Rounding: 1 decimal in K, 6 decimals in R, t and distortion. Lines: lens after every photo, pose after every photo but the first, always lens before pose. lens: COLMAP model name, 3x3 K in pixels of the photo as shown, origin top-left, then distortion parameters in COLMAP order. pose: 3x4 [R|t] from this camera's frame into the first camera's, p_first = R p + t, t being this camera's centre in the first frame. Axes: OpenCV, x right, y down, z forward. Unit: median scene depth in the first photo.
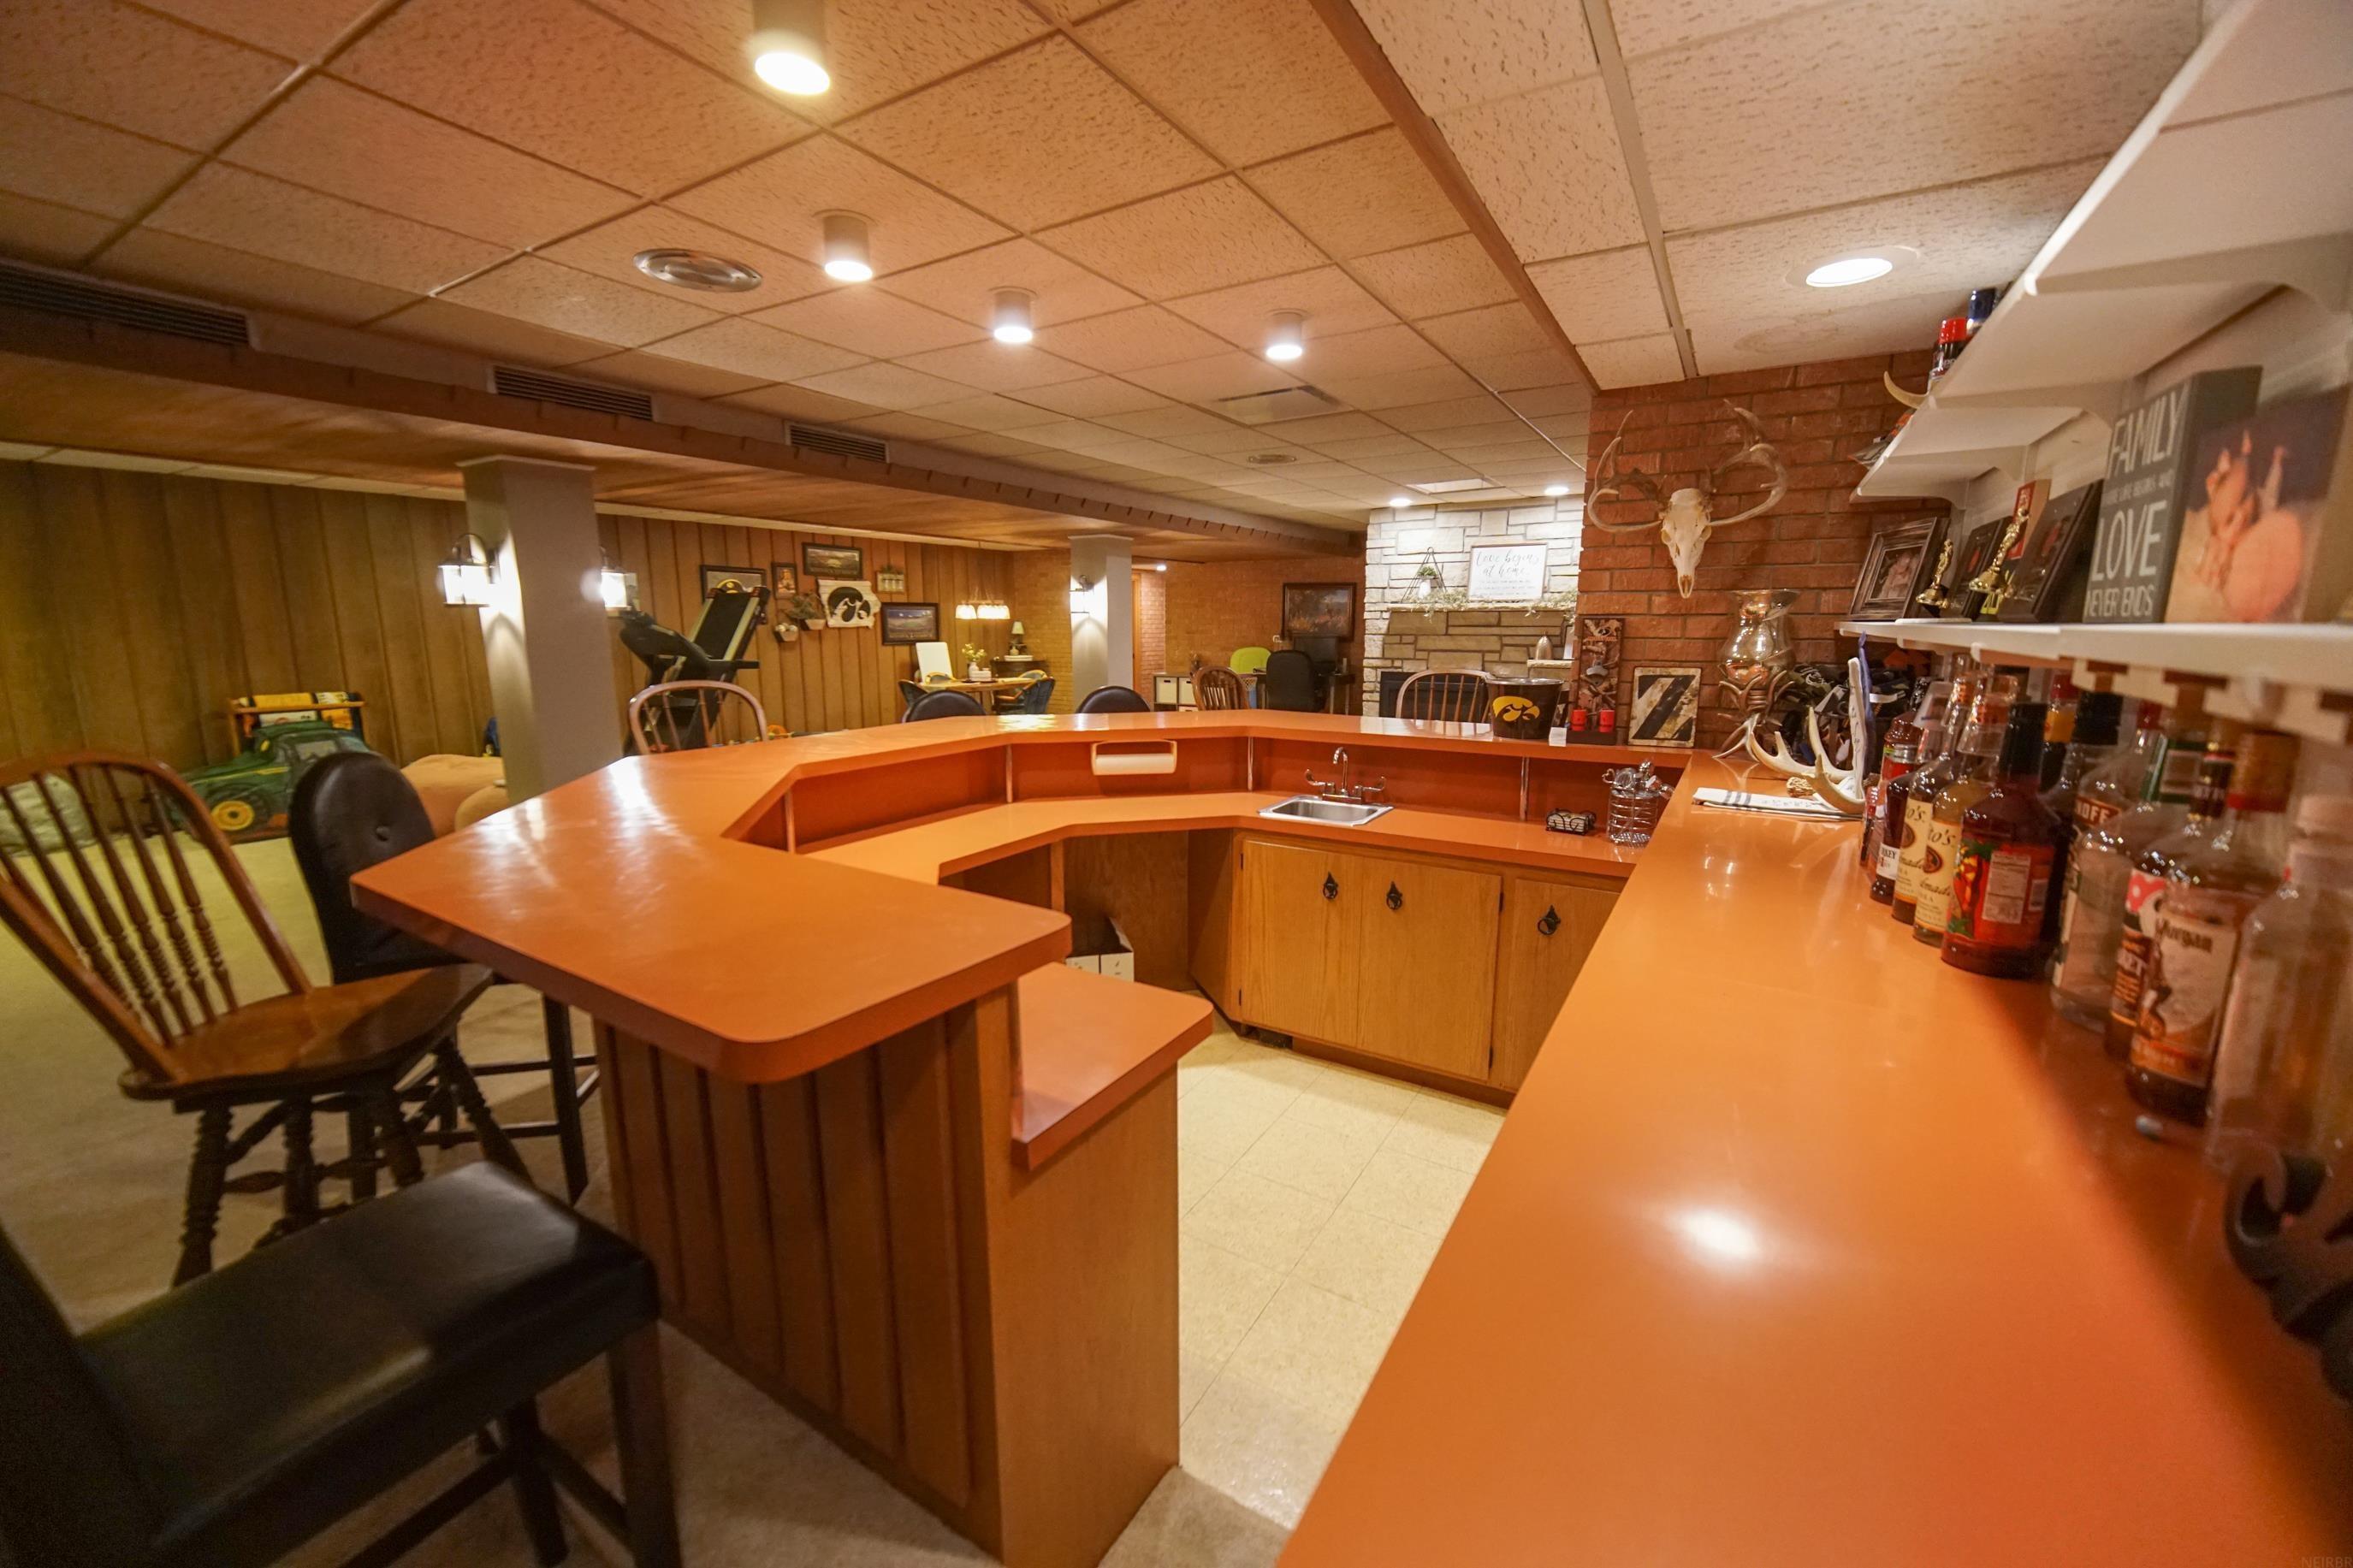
lens RADIAL K [[926.0, 0, 1181.6], [0, 926.0, 786.8], [0, 0, 1]] dist [-0.000769, 0.000017]
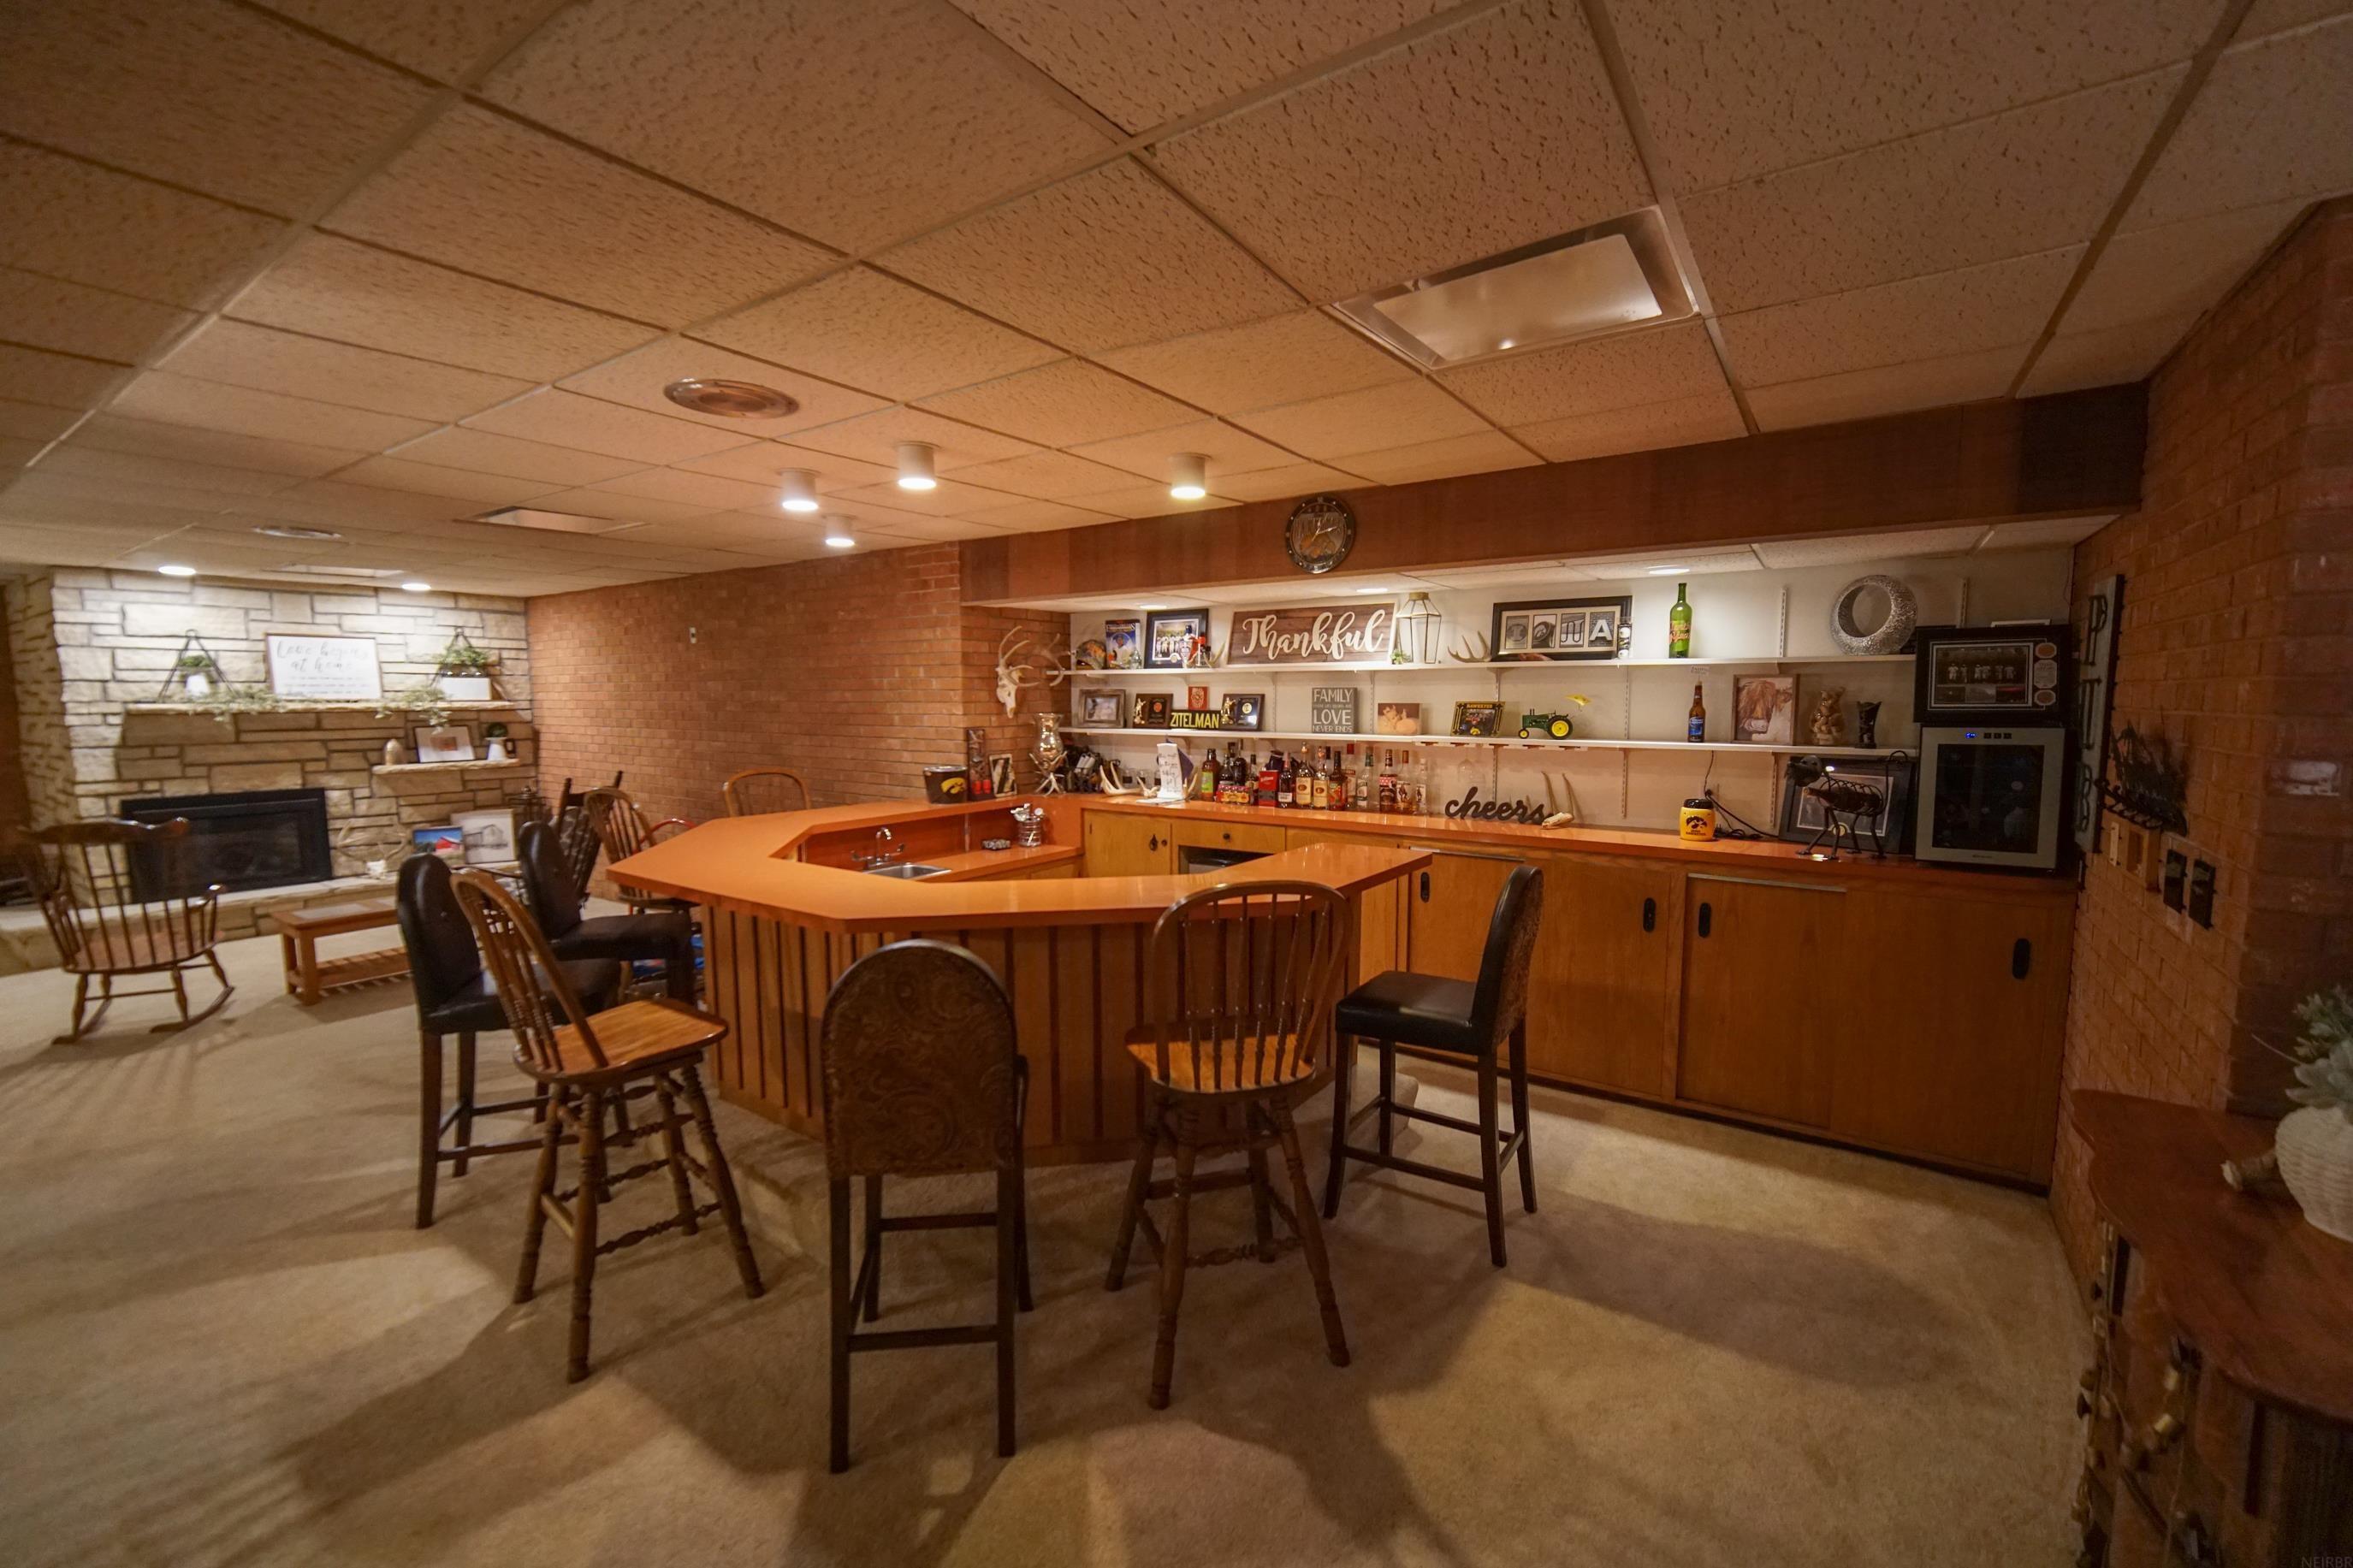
lens RADIAL K [[960.2, 0, 1174.2], [0, 960.2, 789.0], [0, 0, 1]] dist [-0.002143, 0.000168]
pose [[0.062358, -0.098191, 0.993212, -0.467527], [0.178521, 0.980197, 0.085696, -0.055229], [-0.981958, 0.171965, 0.078652, 0.173553]]
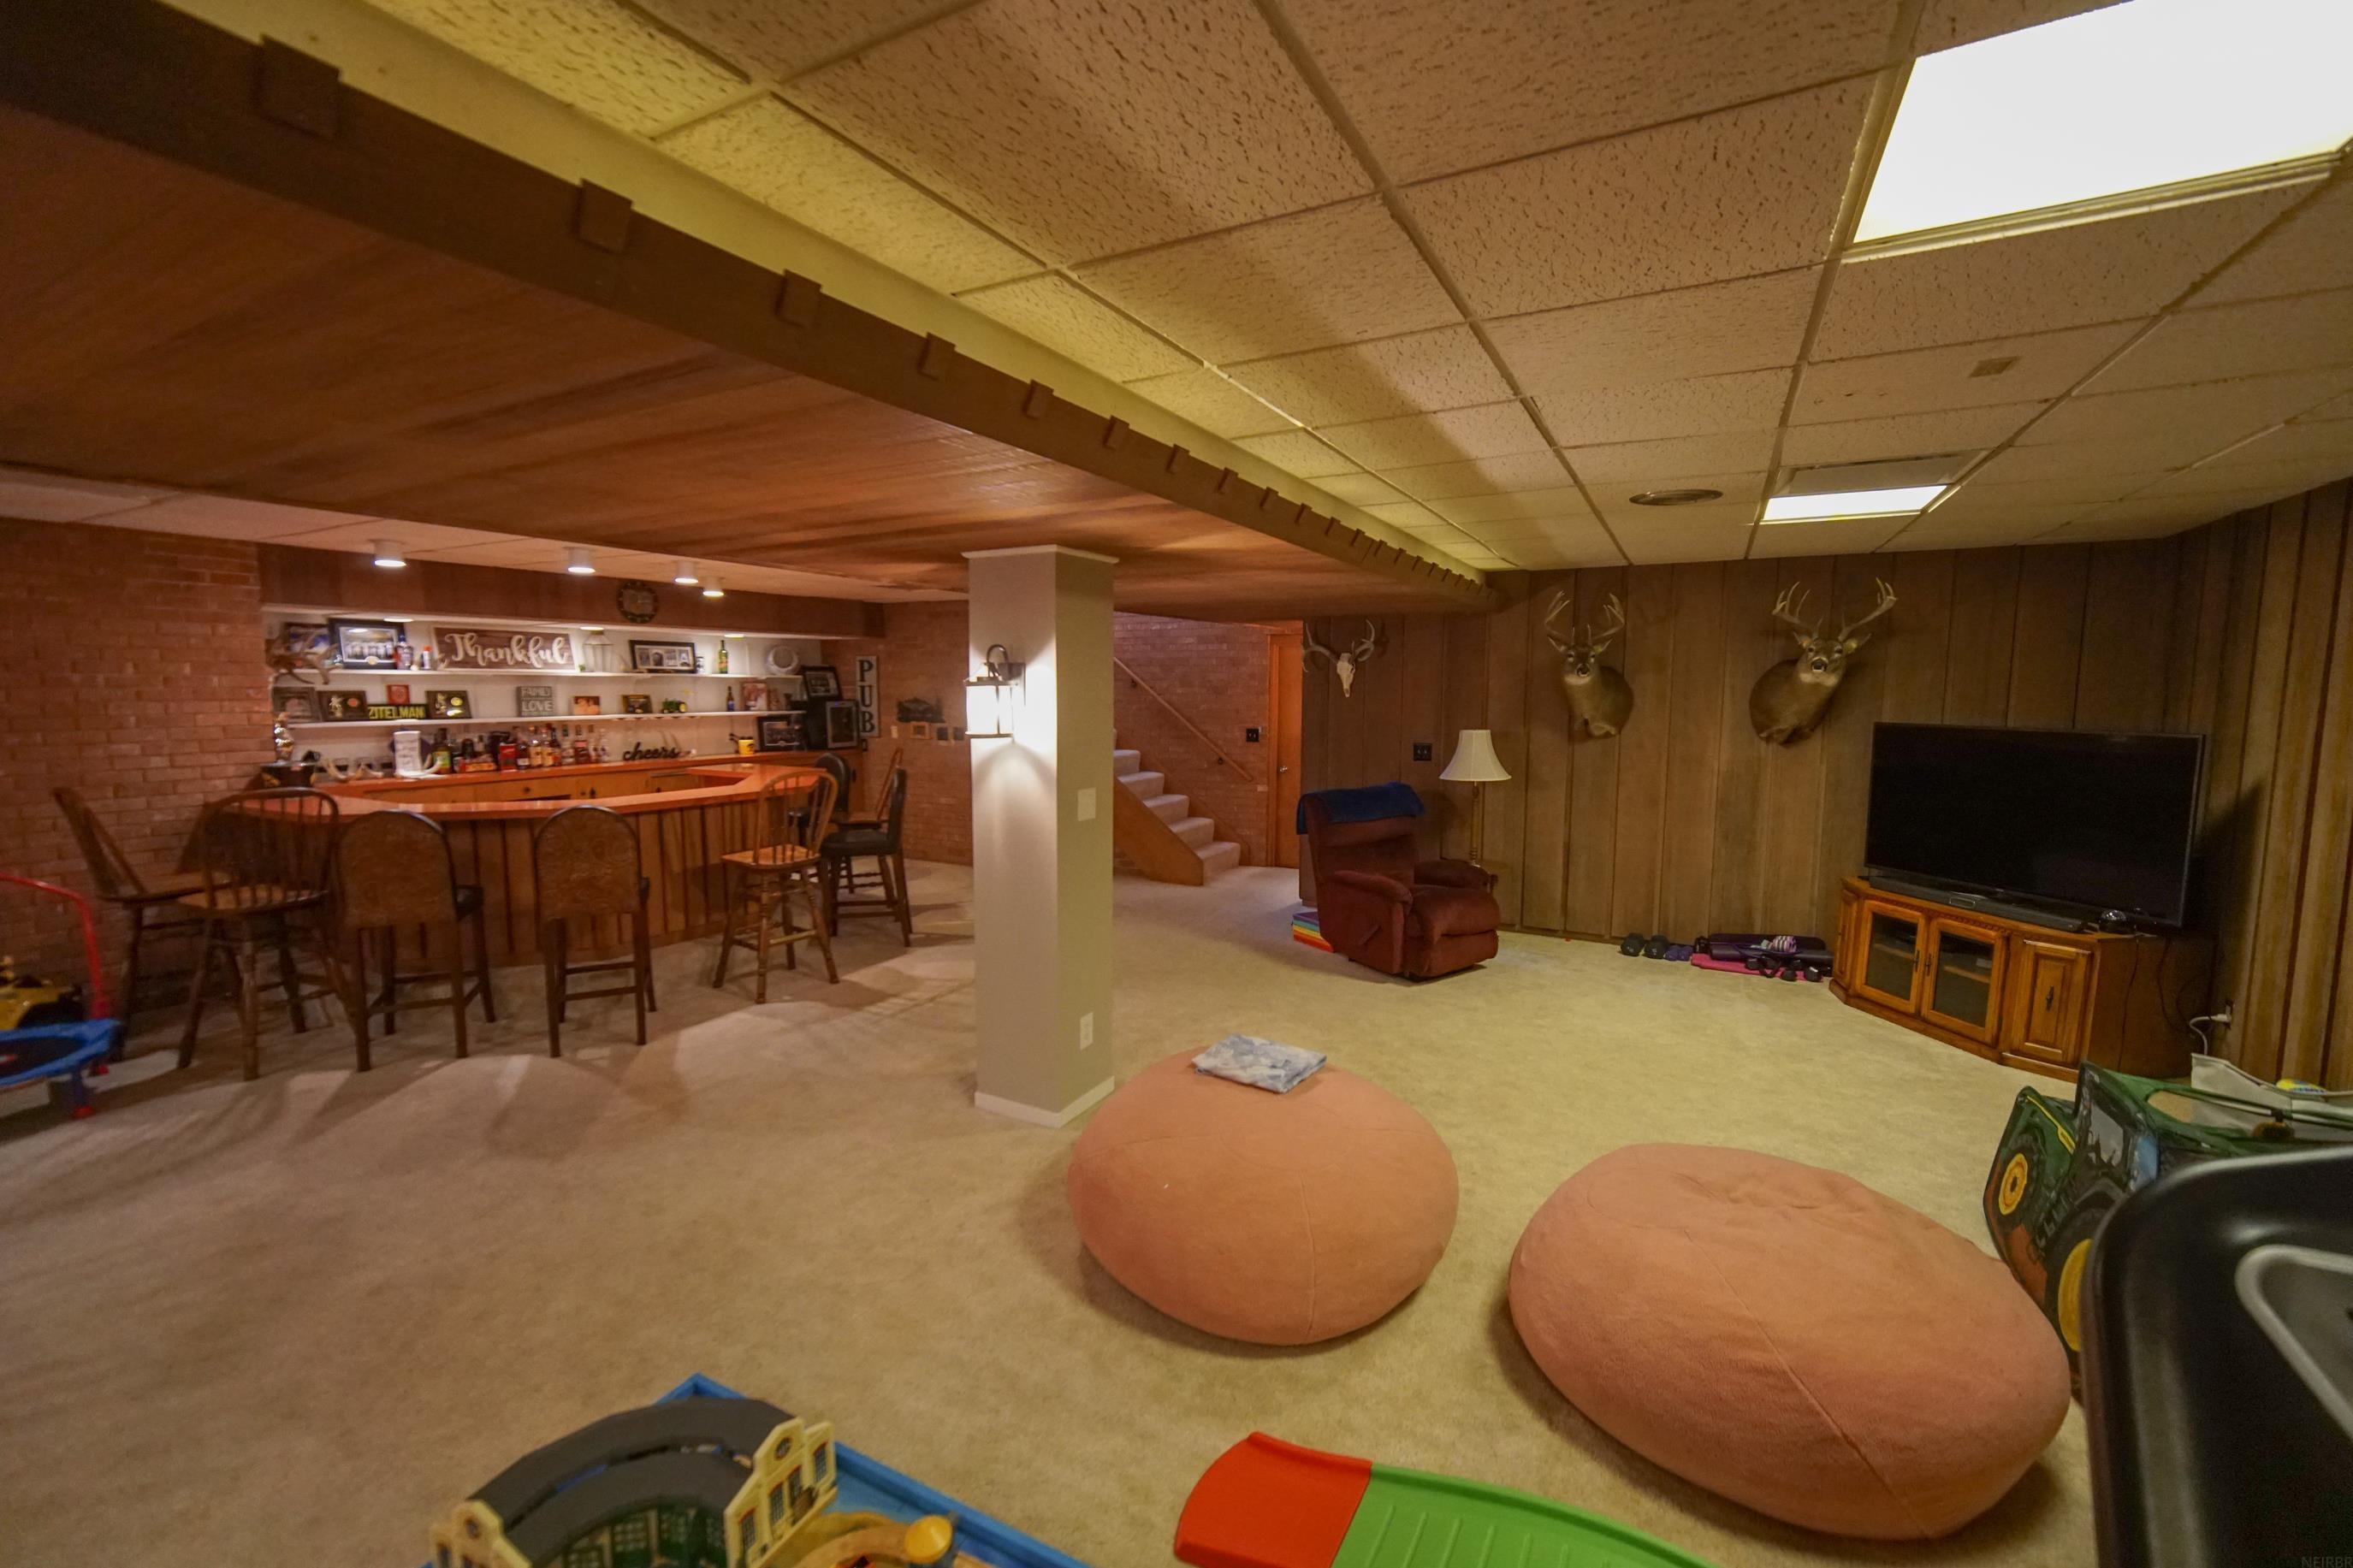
lens RADIAL K [[926.0, 0, 1181.6], [0, 926.0, 786.8], [0, 0, 1]] dist [-0.000769, 0.000017]
pose [[-0.999006, 0.003722, -0.044411, -0.427491], [-0.008962, 0.959376, 0.281987, -0.204099], [0.043656, 0.282105, -0.958390, 0.976250]]
